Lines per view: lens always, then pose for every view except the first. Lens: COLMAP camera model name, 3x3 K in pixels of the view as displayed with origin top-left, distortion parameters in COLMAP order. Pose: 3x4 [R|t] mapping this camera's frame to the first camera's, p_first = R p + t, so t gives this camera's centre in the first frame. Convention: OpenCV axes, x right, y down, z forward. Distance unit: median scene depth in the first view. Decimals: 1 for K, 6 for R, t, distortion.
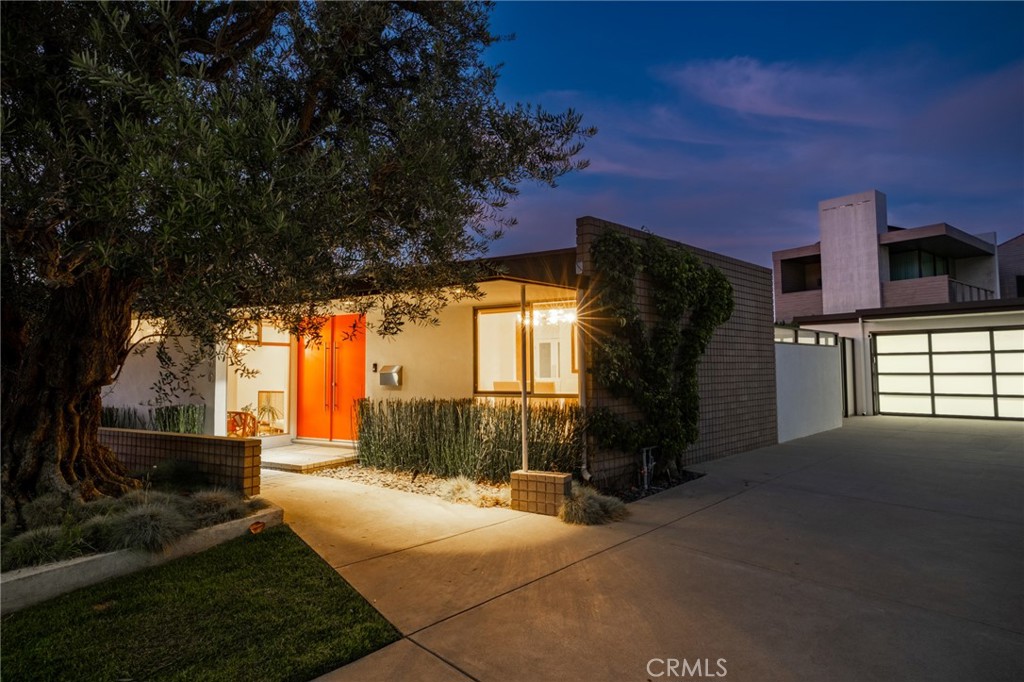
lens RADIAL K [[586.2, 0, 517.0], [0, 586.2, 334.5], [0, 0, 1]] dist [-0.035652, 0.027131]
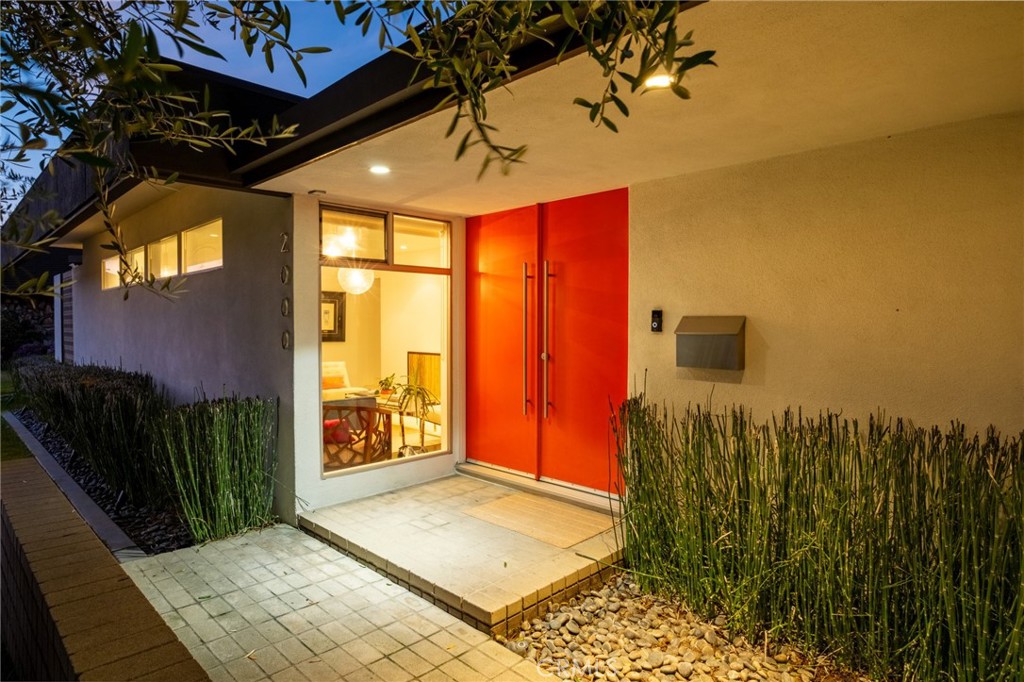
lens RADIAL K [[586.2, 0, 517.0], [0, 586.2, 334.5], [0, 0, 1]] dist [-0.035652, 0.027131]
pose [[0.968296, 0.013838, -0.249422, -0.221803], [0.006231, 0.996816, 0.079496, 0.032350], [0.249728, -0.078530, 0.965126, 0.561516]]
